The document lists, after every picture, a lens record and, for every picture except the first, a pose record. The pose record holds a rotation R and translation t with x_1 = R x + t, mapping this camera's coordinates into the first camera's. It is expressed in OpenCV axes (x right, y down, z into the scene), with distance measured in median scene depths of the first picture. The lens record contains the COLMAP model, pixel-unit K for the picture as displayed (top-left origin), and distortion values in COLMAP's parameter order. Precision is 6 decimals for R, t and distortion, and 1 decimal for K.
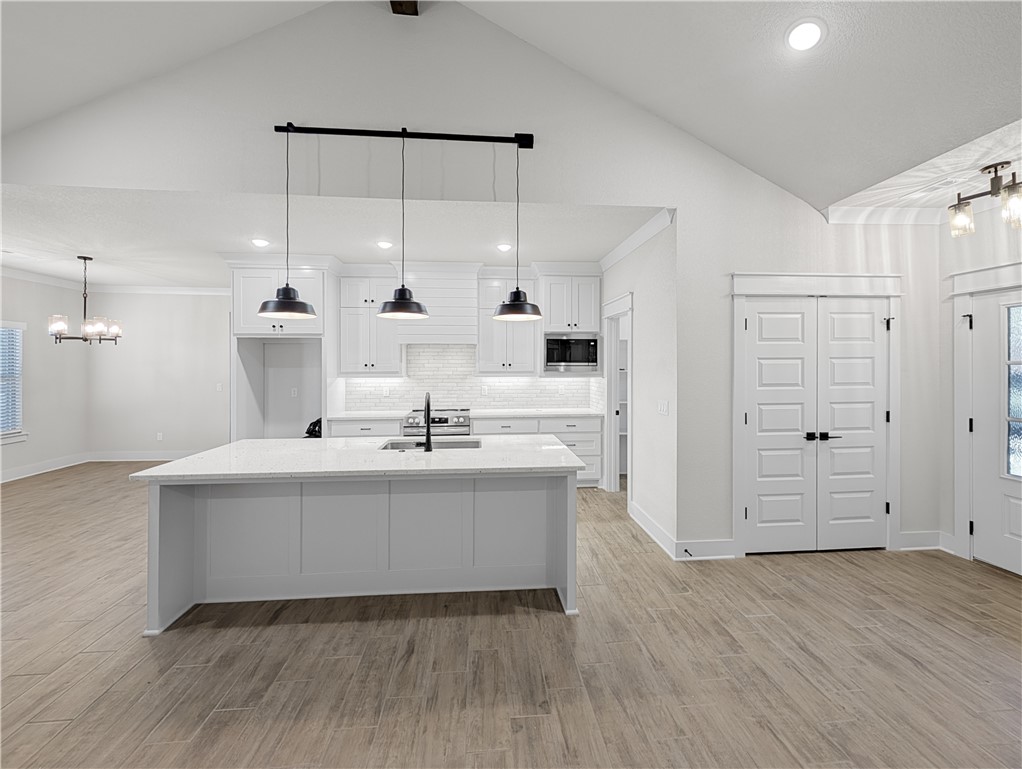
lens RADIAL K [[389.7, 0, 509.3], [0, 389.7, 366.5], [0, 0, 1]] dist [0.002771, 0.000688]
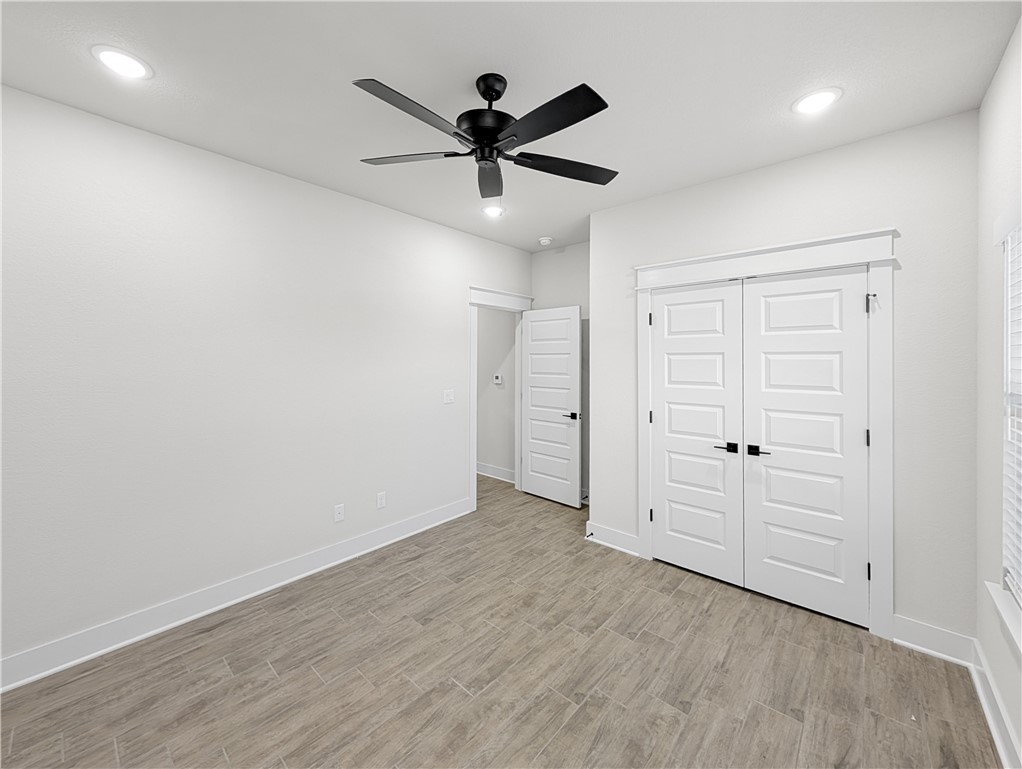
lens RADIAL K [[389.7, 0, 528.0], [0, 389.7, 354.2], [0, 0, 1]] dist [0.002771, 0.000688]
pose [[0.725044, -0.000245, -0.688702, 1.024683], [-0.003209, 0.999988, -0.003734, -0.015633], [0.688695, 0.004918, 0.725034, 0.087637]]
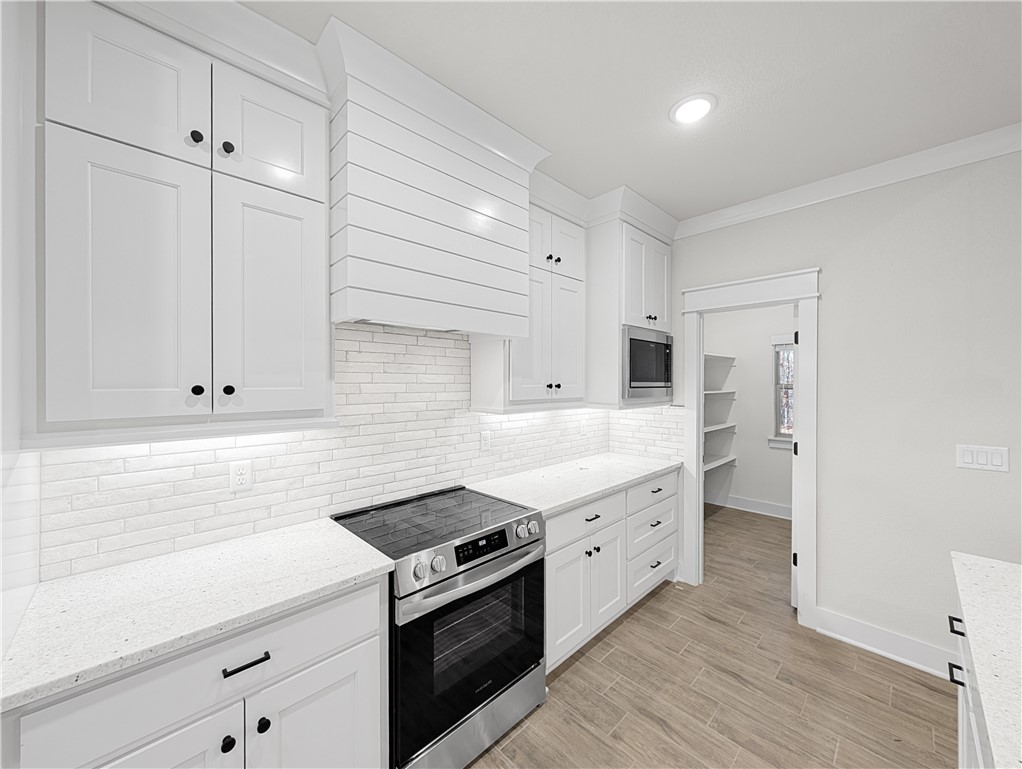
lens RADIAL K [[389.7, 0, 508.7], [0, 389.7, 381.9], [0, 0, 1]] dist [0.002771, 0.000688]
pose [[0.772608, 0.002174, 0.634880, -0.569906], [0.001369, 0.999986, -0.005091, -0.010712], [-0.634882, 0.004802, 0.772594, 1.033797]]
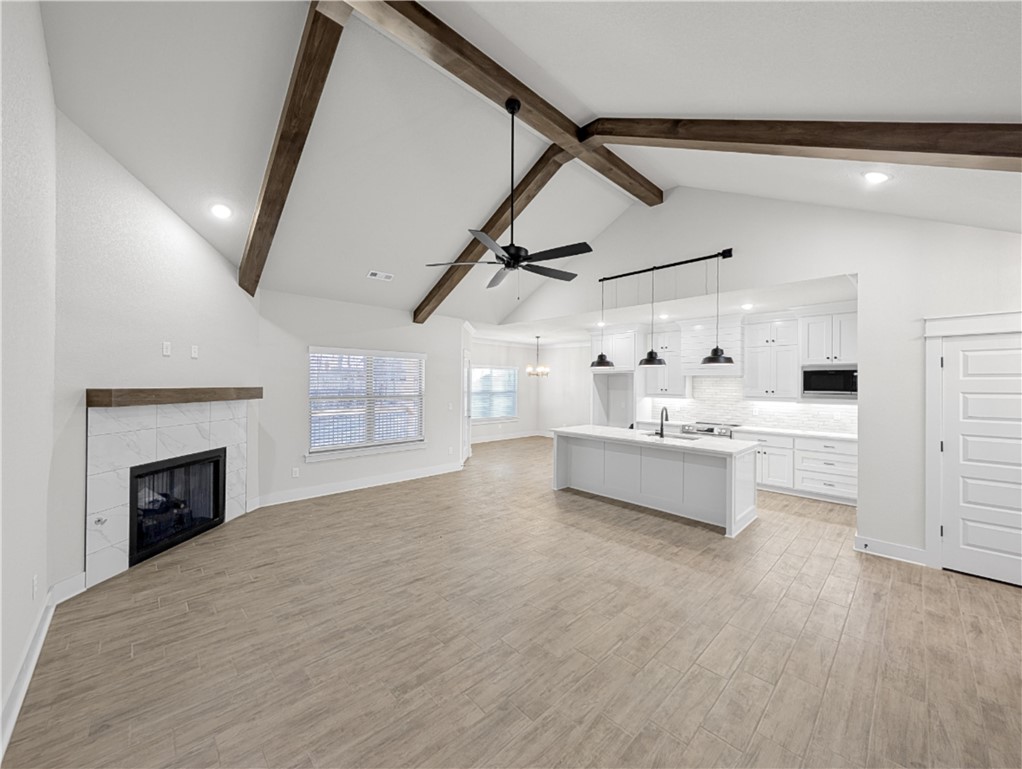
lens RADIAL K [[389.7, 0, 510.5], [0, 389.7, 381.4], [0, 0, 1]] dist [0.002771, 0.000688]
pose [[0.632433, 0.003992, -0.774605, 0.676836], [-0.012865, 0.999903, -0.005350, -0.030351], [0.774508, 0.013349, 0.632423, -0.656511]]
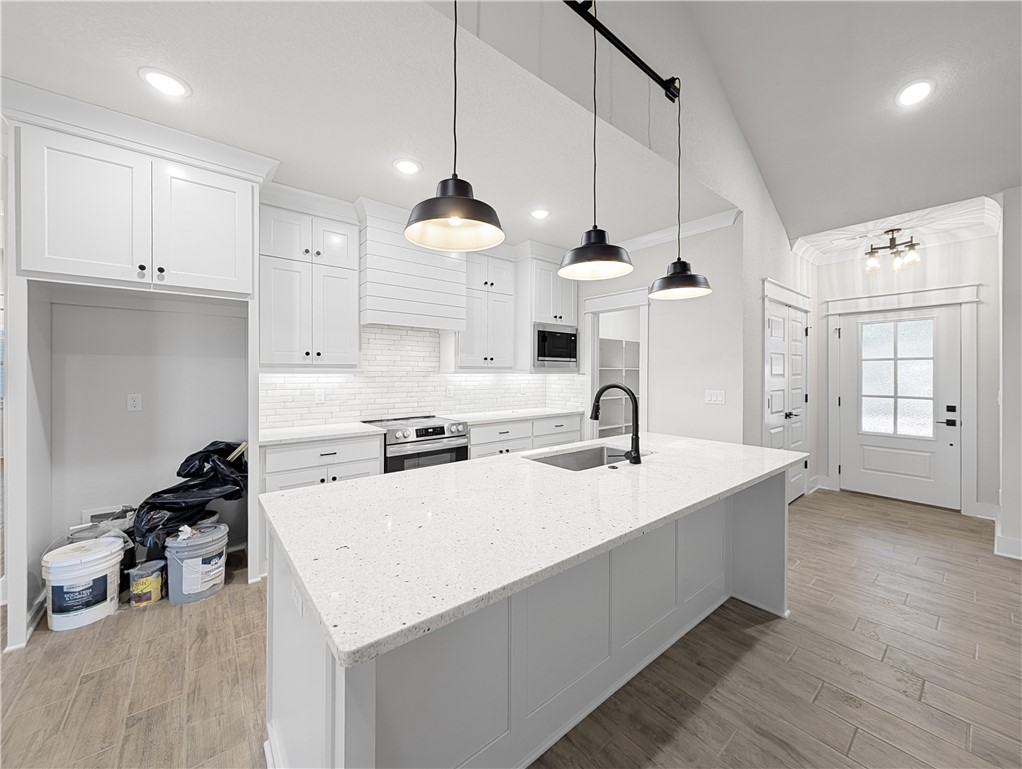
lens RADIAL K [[389.7, 0, 505.7], [0, 389.7, 373.5], [0, 0, 1]] dist [0.002771, 0.000688]
pose [[0.826822, 0.002208, 0.562459, -0.698702], [-0.001431, 0.999997, -0.001823, 0.045125], [-0.562462, 0.000703, 0.826823, 0.460518]]
